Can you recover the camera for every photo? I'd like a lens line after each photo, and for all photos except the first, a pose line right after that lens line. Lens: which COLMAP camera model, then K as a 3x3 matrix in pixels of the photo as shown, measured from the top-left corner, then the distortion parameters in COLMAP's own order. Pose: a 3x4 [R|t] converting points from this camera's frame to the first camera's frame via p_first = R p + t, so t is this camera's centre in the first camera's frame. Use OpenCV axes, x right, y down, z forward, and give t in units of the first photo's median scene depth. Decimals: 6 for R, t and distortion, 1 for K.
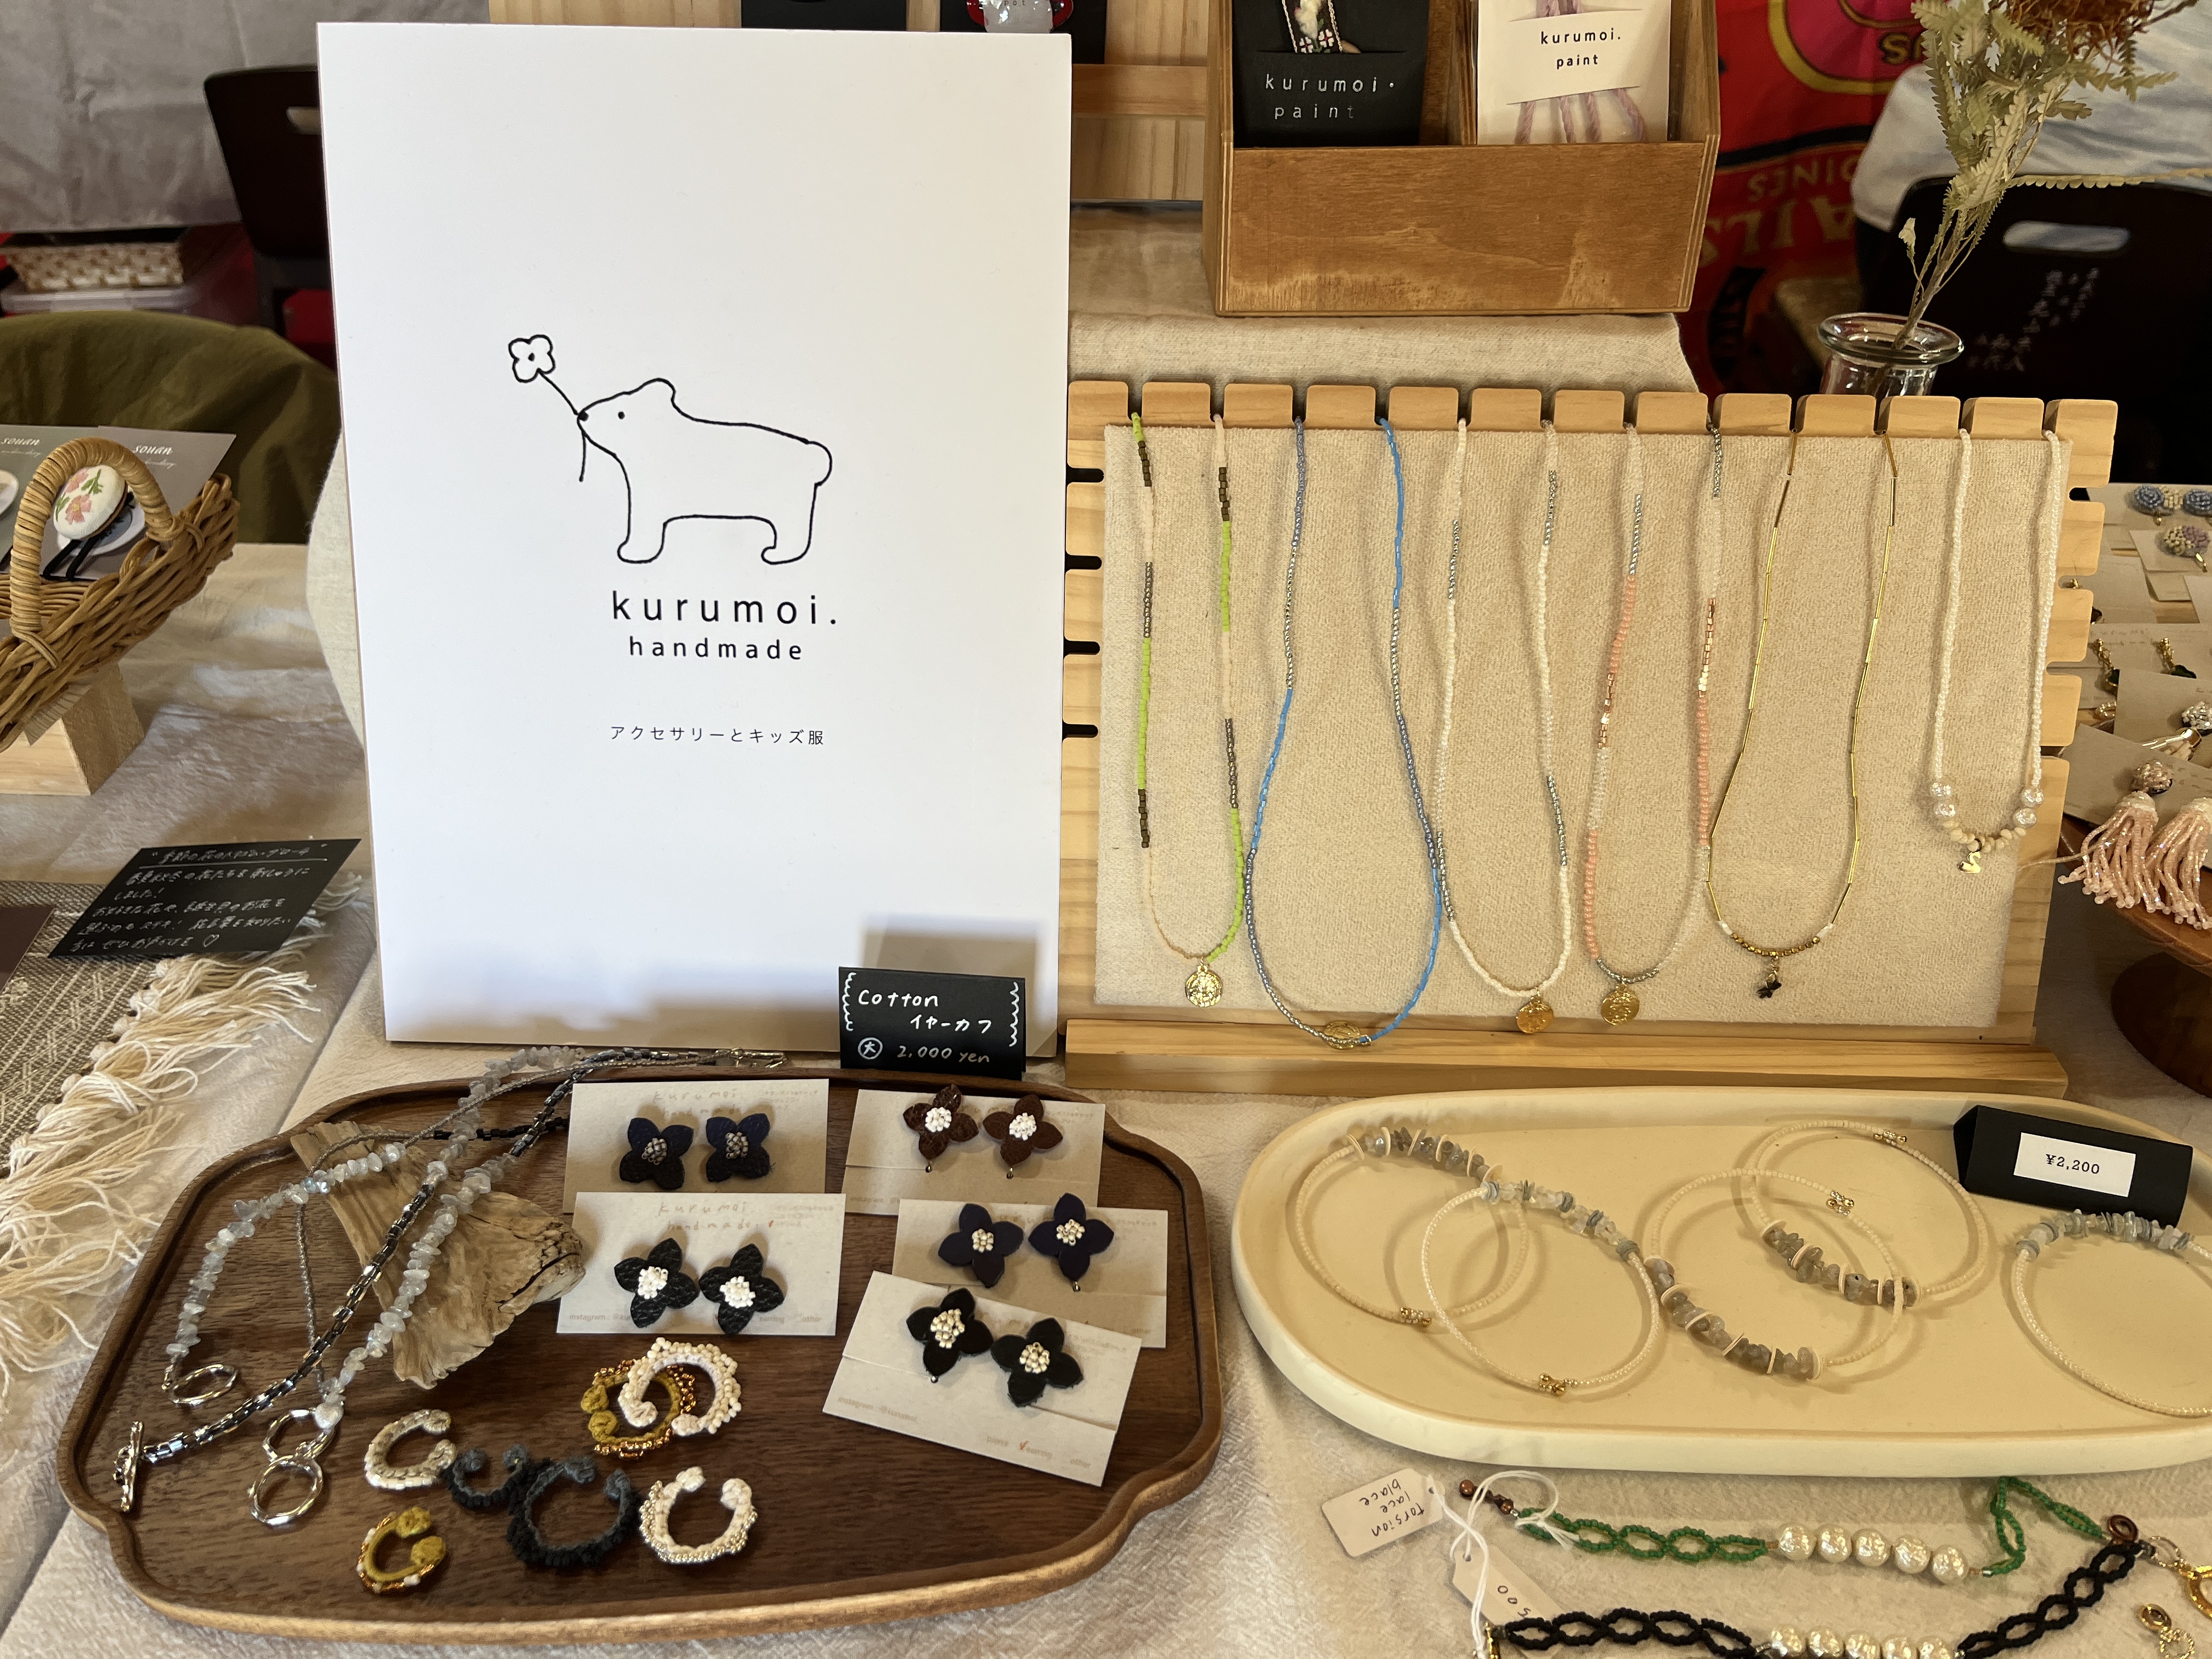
lens RADIAL K [[1697.1, 0, 1098.5], [0, 1697.1, 849.5], [0, 0, 1]] dist [0.011050, -0.068746]
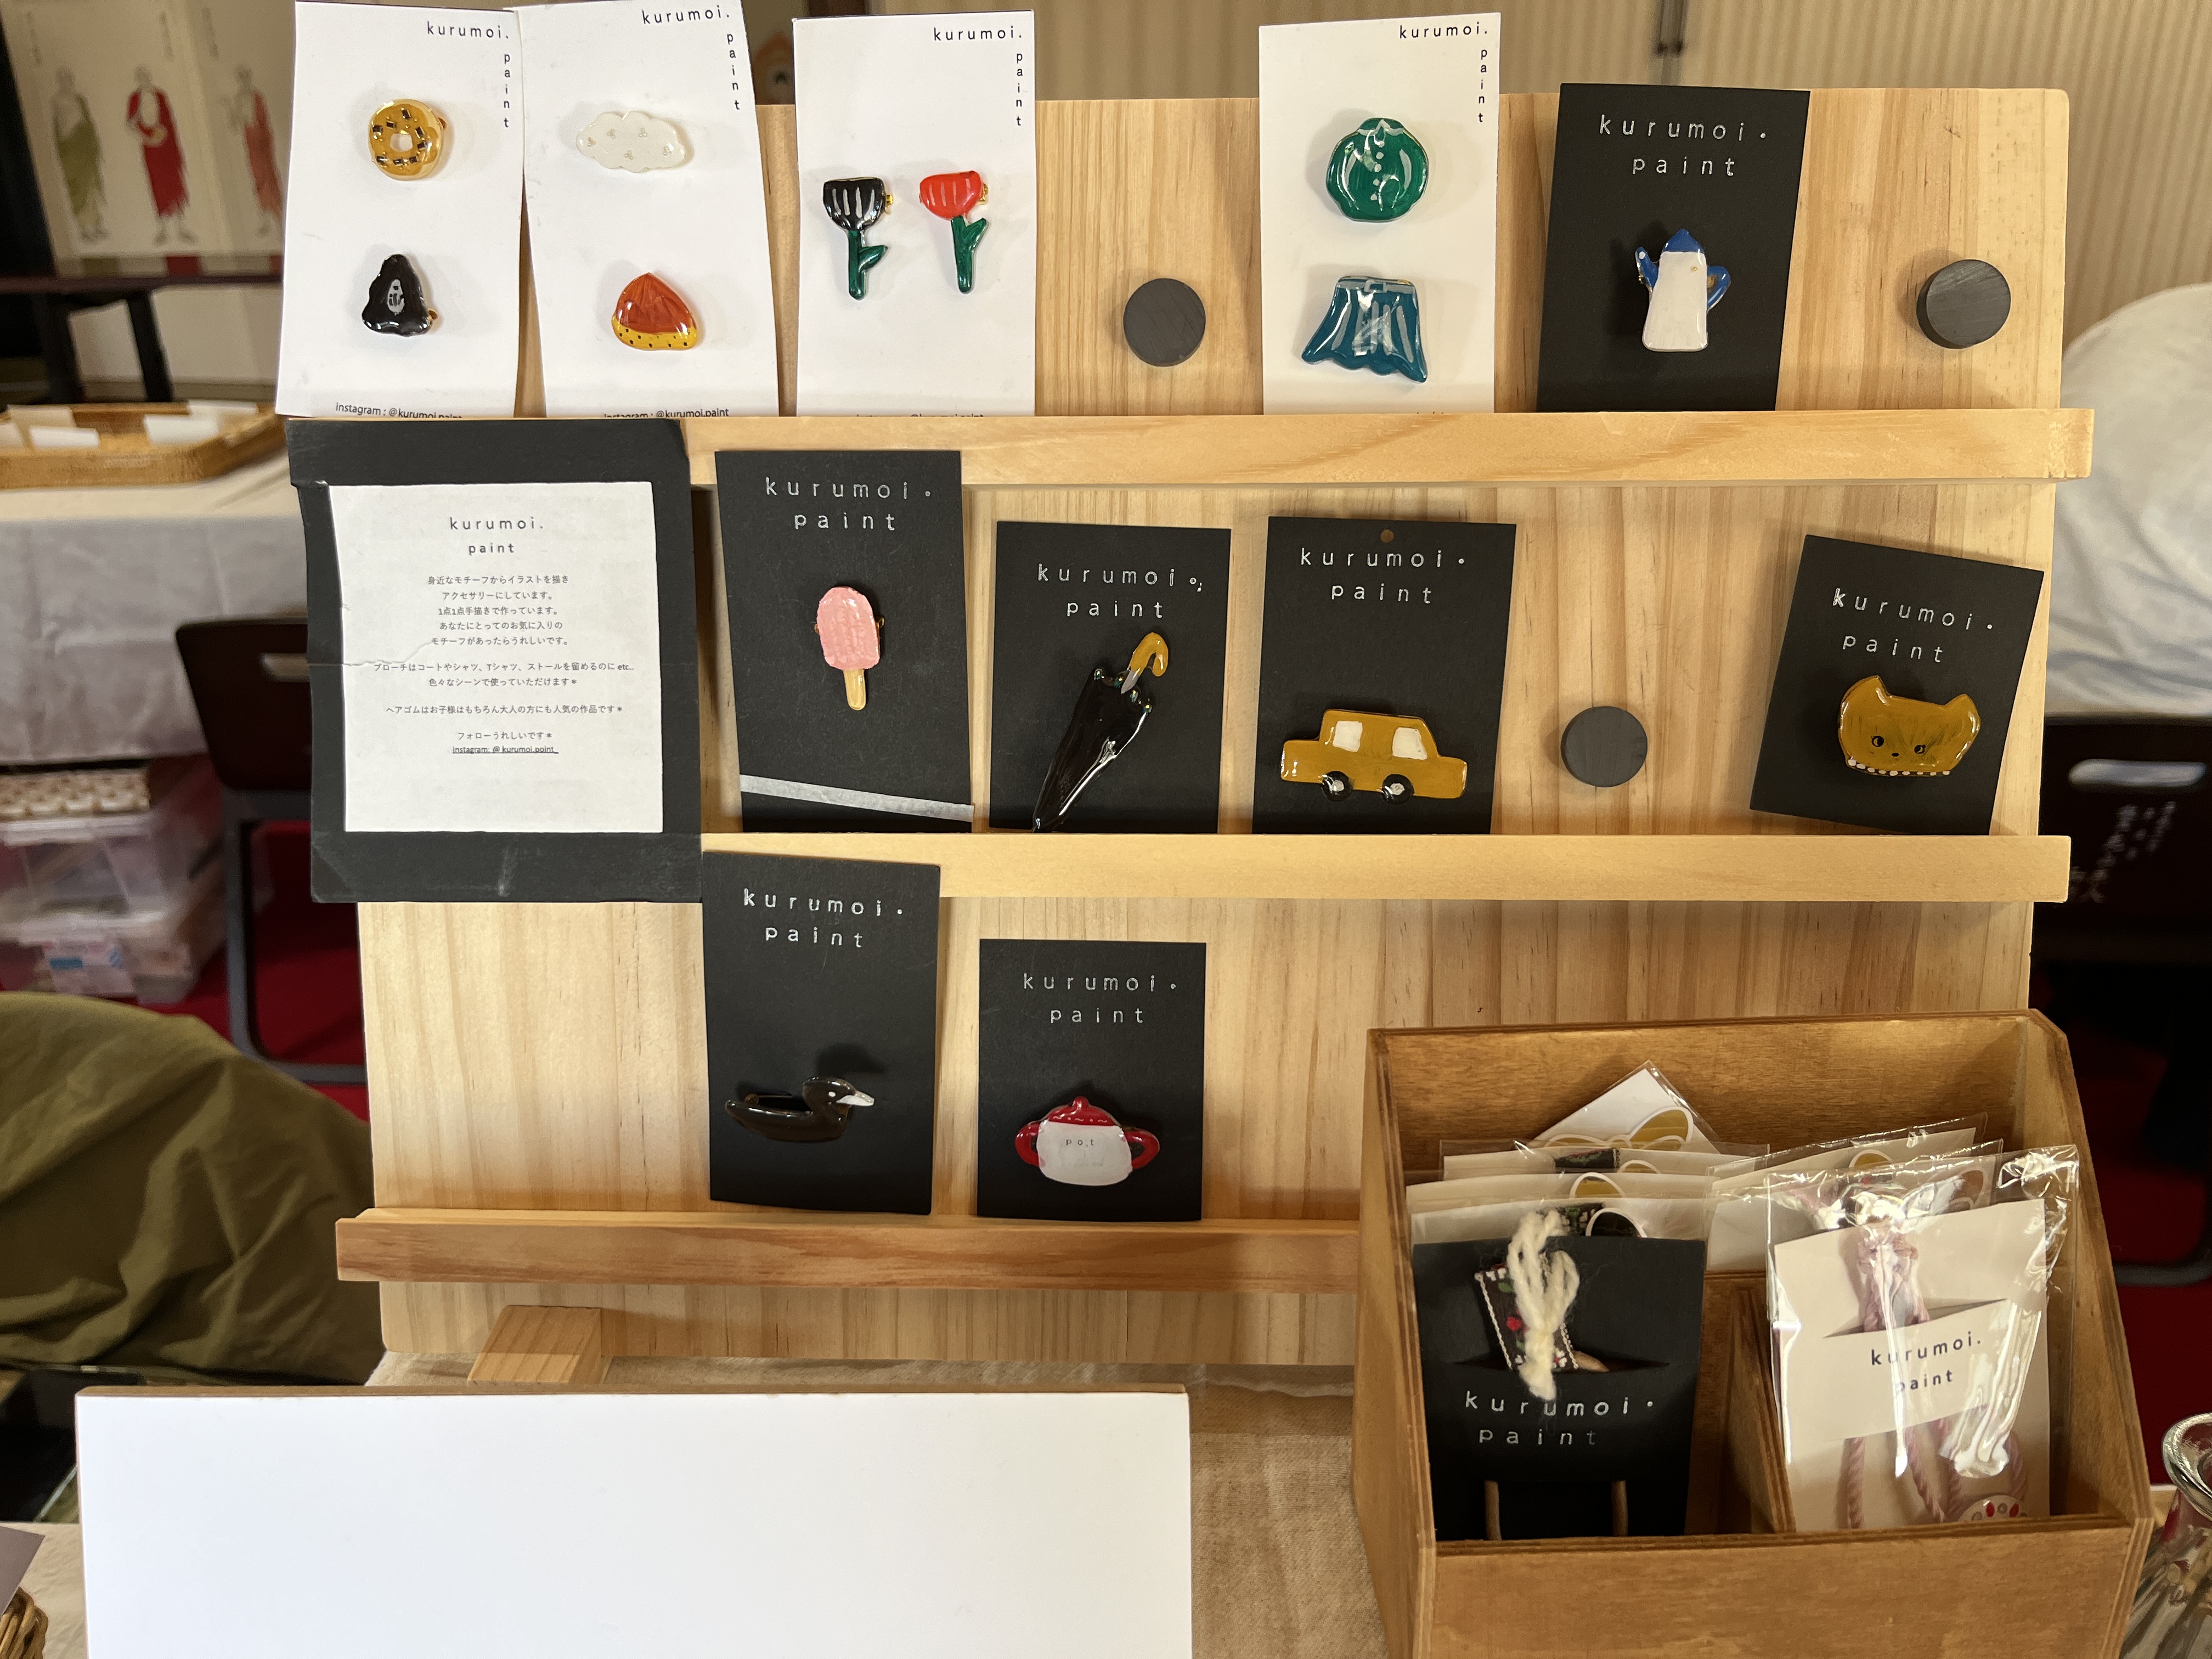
lens RADIAL K [[1697.1, 0, 1126.1], [0, 1697.1, 829.8], [0, 0, 1]] dist [0.011050, -0.068746]
pose [[0.999227, -0.033460, 0.020612, -0.010058], [0.036967, 0.978266, -0.204033, -0.121664], [-0.013337, 0.204637, 0.978747, 0.063434]]
